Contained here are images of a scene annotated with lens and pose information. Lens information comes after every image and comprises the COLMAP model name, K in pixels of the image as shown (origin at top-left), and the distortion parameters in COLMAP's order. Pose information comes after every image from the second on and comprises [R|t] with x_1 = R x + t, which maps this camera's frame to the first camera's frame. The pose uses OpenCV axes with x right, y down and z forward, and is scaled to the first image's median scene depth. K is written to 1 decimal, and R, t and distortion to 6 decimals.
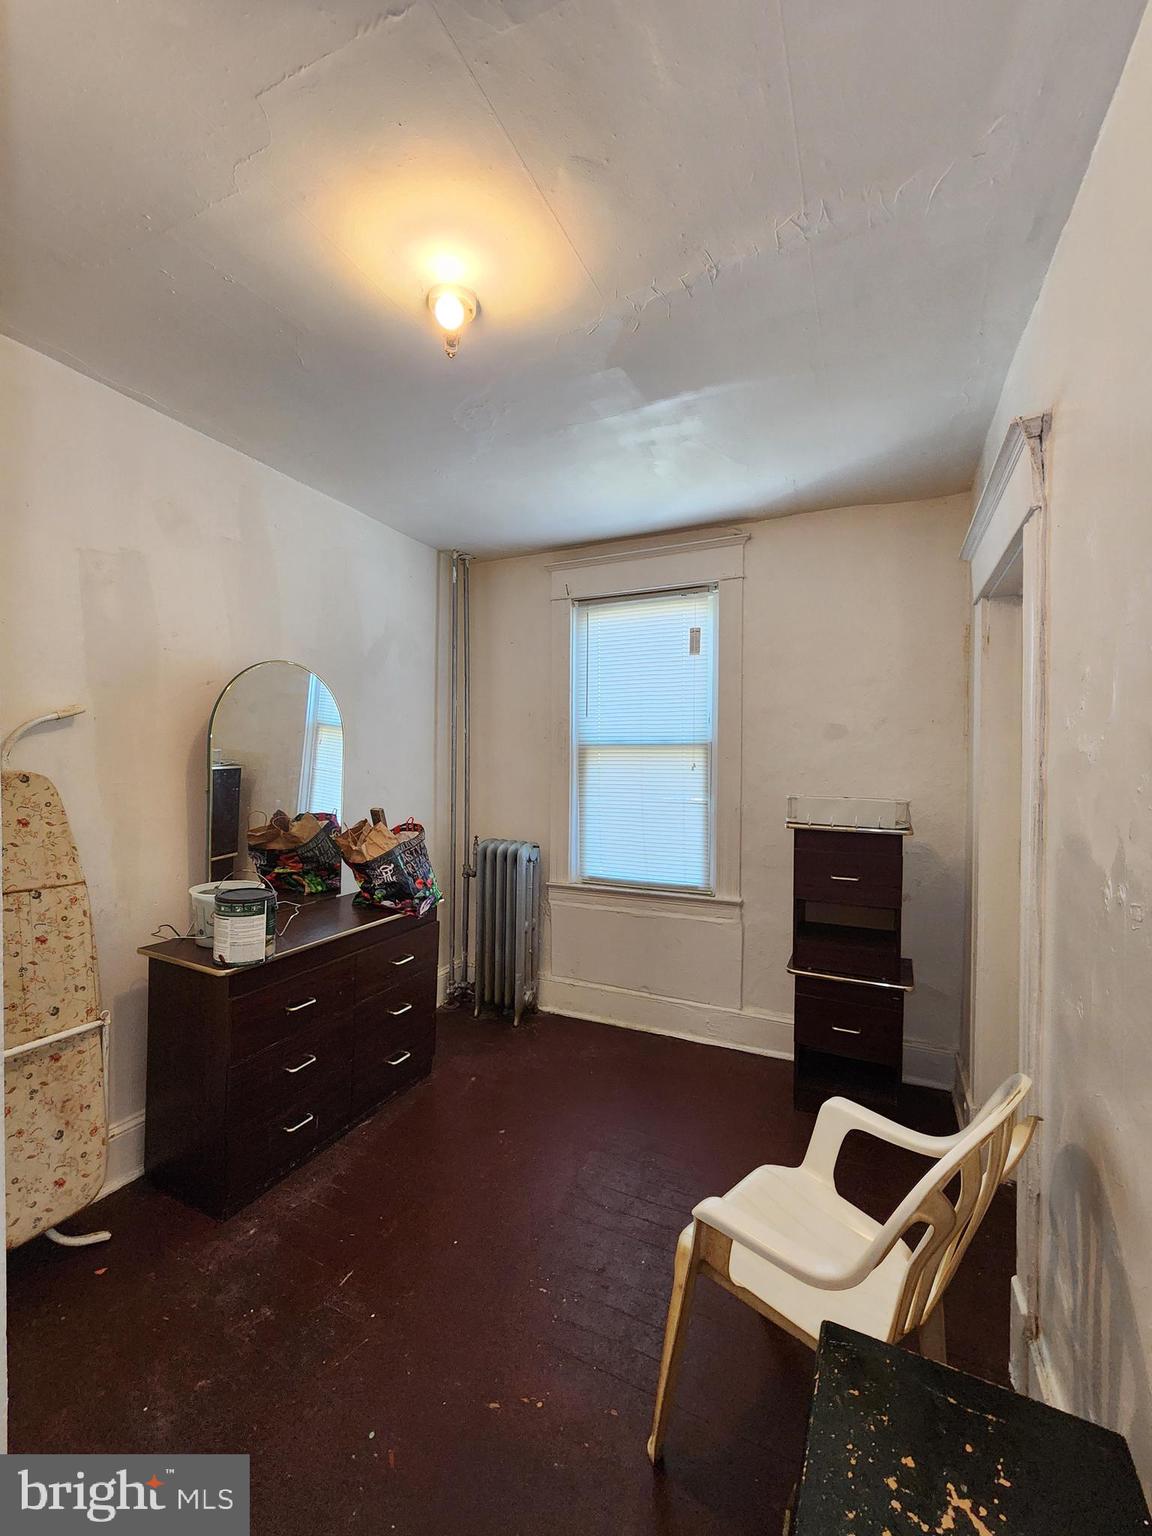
lens RADIAL K [[623.3, 0, 579.2], [0, 623.3, 769.4], [0, 0, 1]] dist [-0.000394, 0.001148]
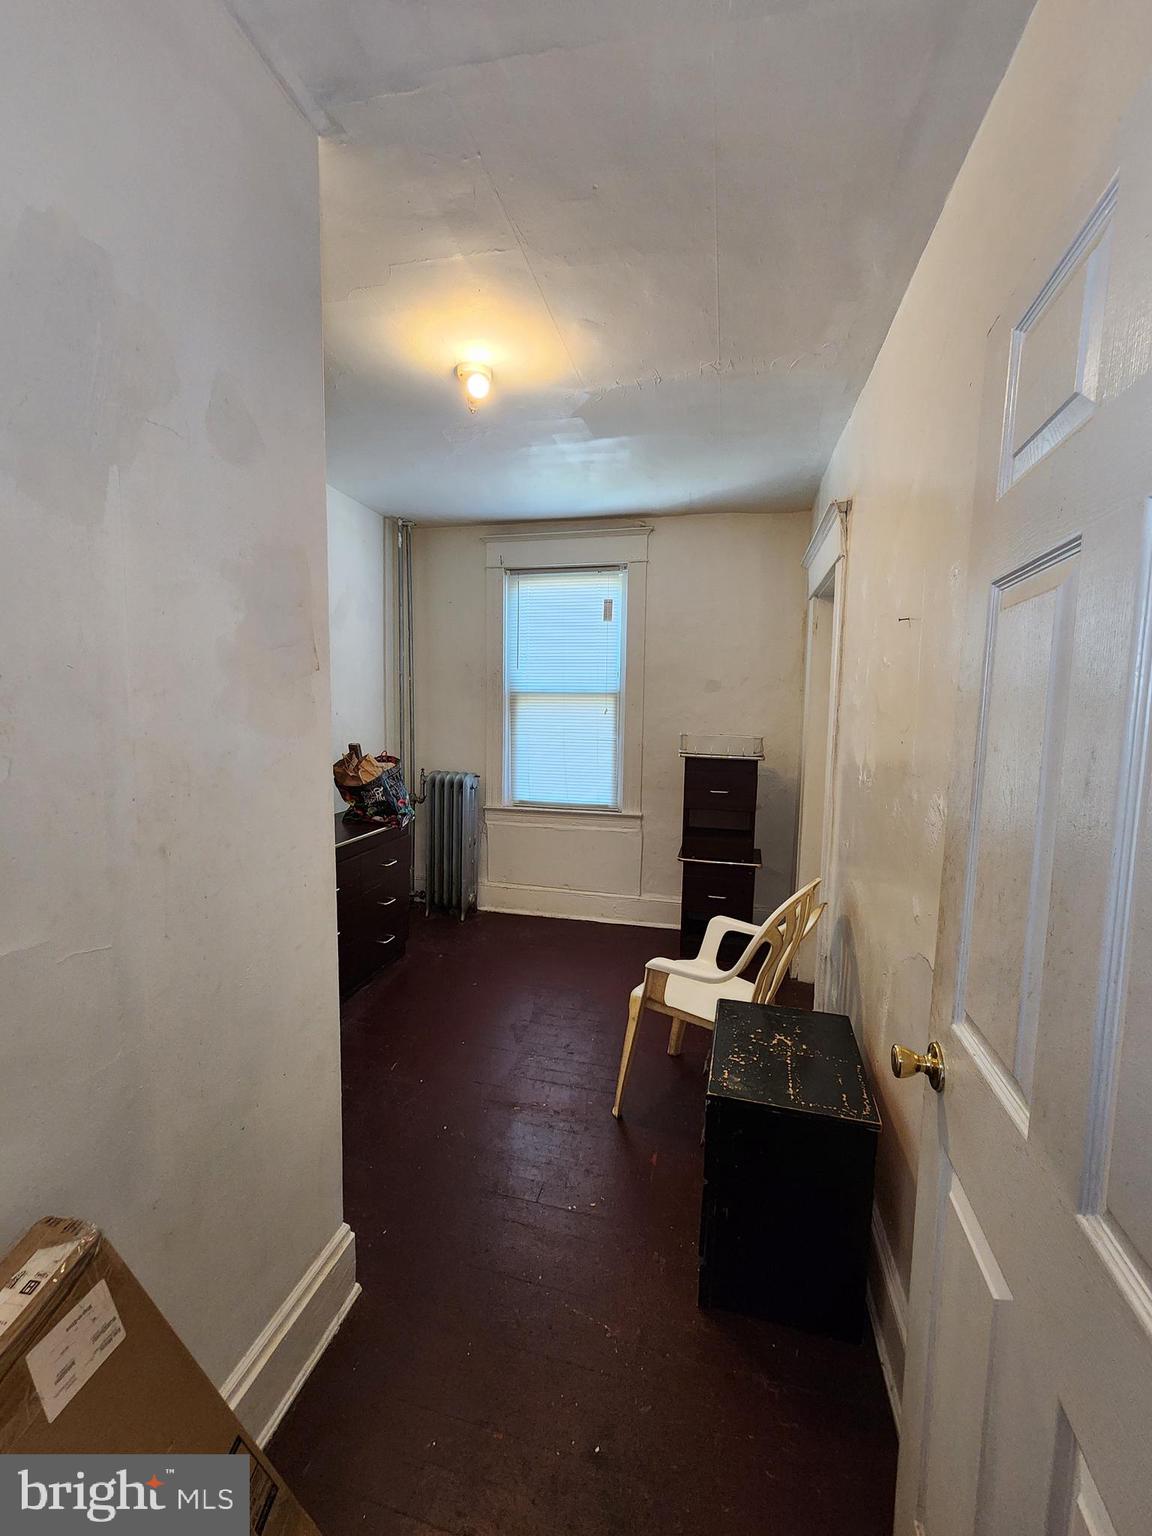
lens RADIAL K [[623.3, 0, 575.6], [0, 623.3, 764.8], [0, 0, 1]] dist [-0.000394, 0.001148]
pose [[0.979271, -0.008230, 0.202387, -0.158667], [-0.008199, 0.996745, 0.080205, 0.003632], [-0.202388, -0.080201, 0.976016, -0.273513]]
